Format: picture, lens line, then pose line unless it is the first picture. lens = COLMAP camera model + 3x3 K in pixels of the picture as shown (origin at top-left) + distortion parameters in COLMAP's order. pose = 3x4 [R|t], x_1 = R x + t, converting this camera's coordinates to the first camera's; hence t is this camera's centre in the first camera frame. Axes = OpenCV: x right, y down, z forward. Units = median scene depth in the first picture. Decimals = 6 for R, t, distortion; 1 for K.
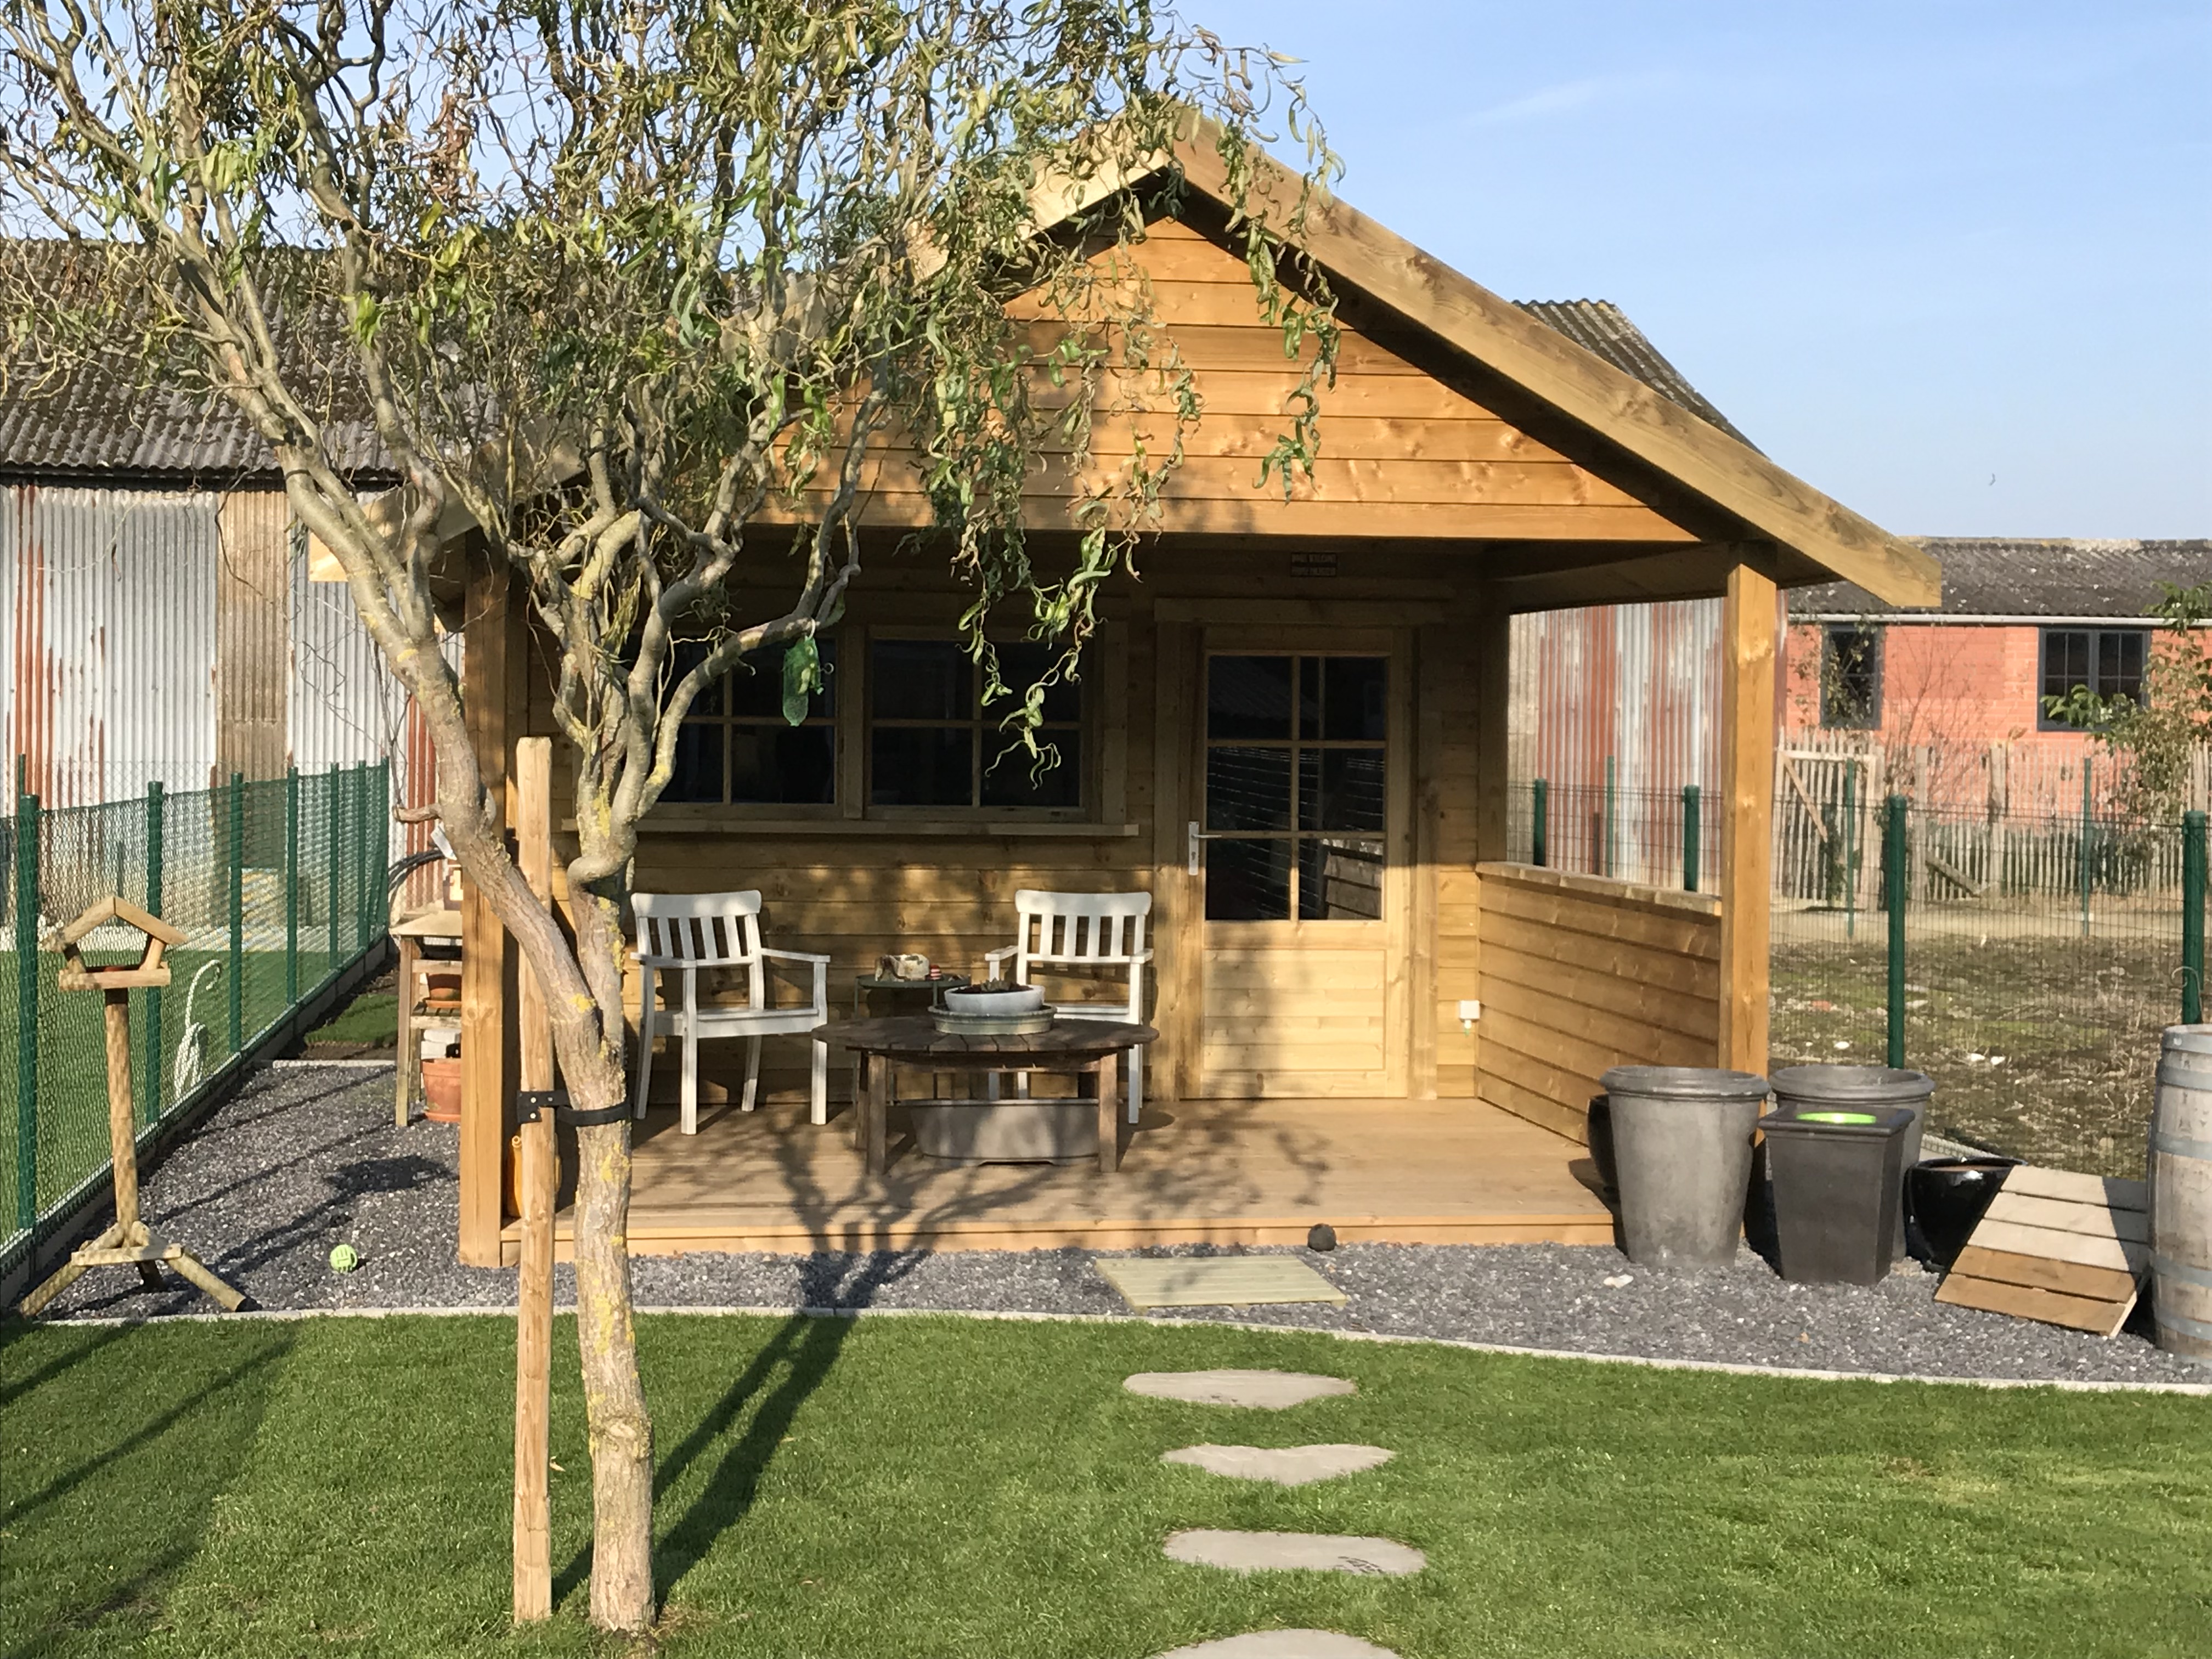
lens RADIAL K [[3524.9, 0, 1106.0], [0, 3524.9, 829.5], [0, 0, 1]] dist [-0.027411, -0.010982]
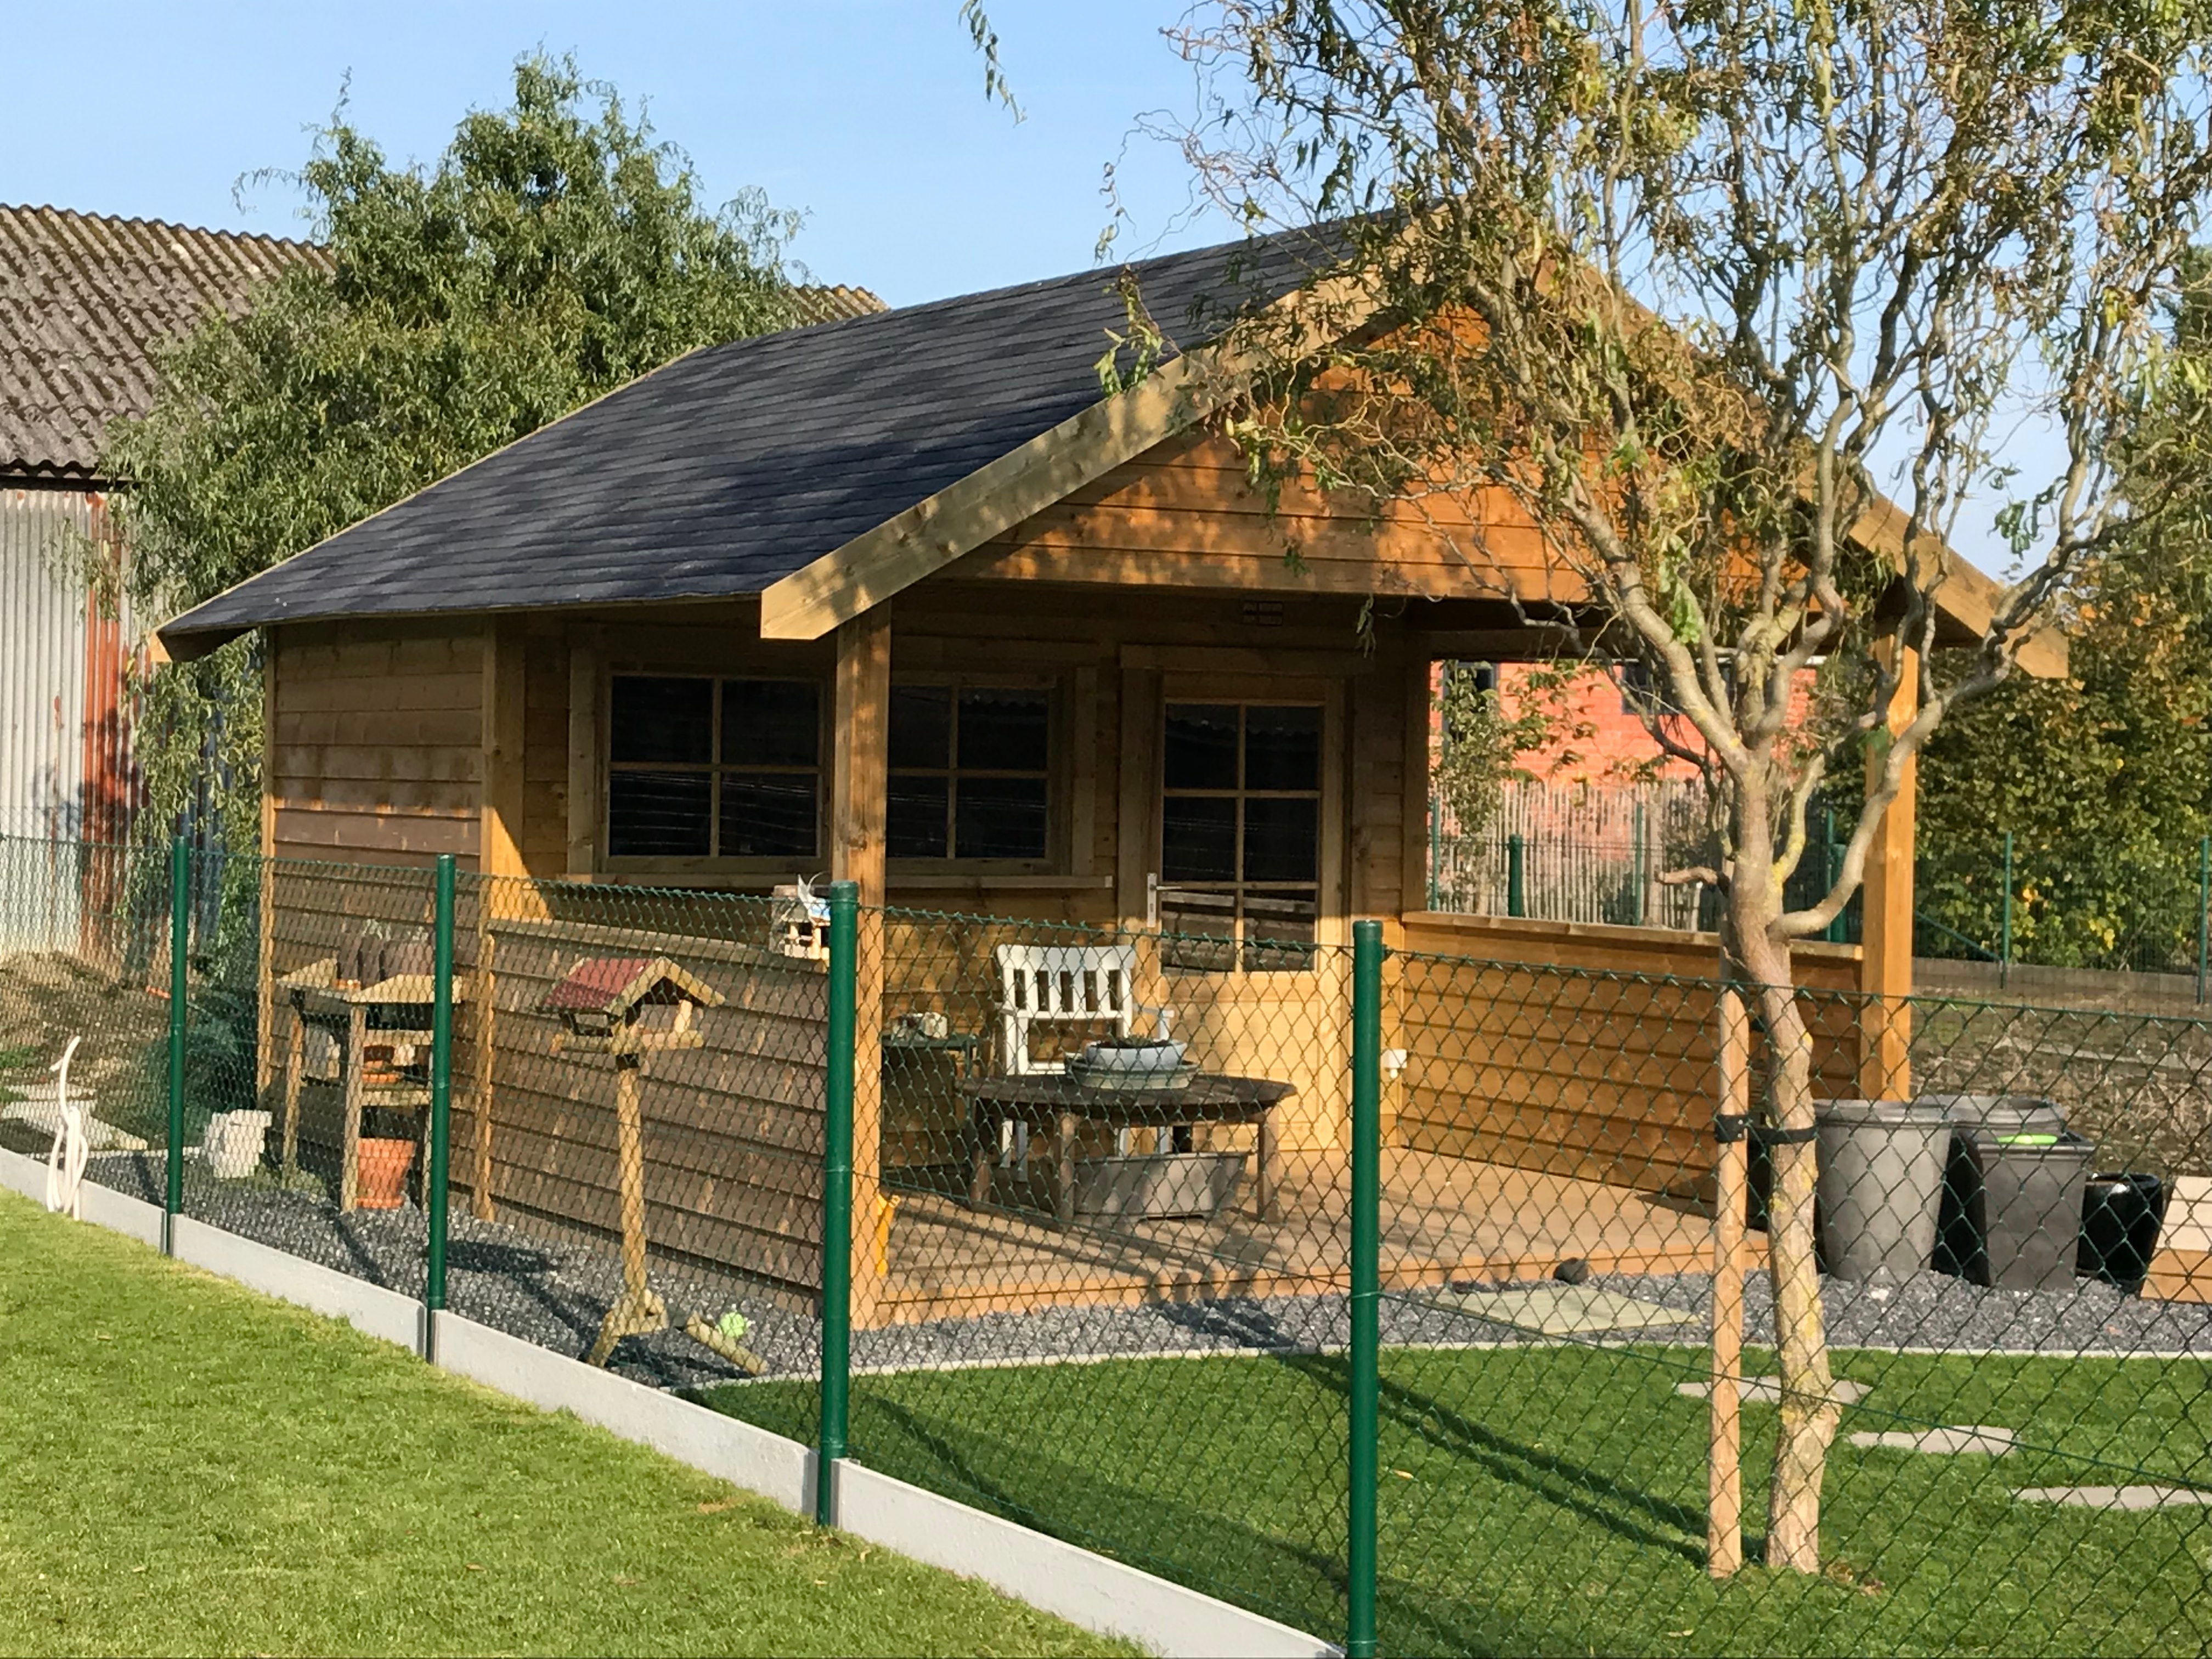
lens RADIAL K [[4288.7, 0, 1106.0], [0, 4288.7, 829.5], [0, 0, 1]] dist [0.038237, -2.850149]
pose [[0.941579, -0.002919, 0.336779, -0.389674], [0.006305, 0.999940, -0.008959, -0.003757], [-0.336733, 0.010559, 0.941541, -0.116758]]
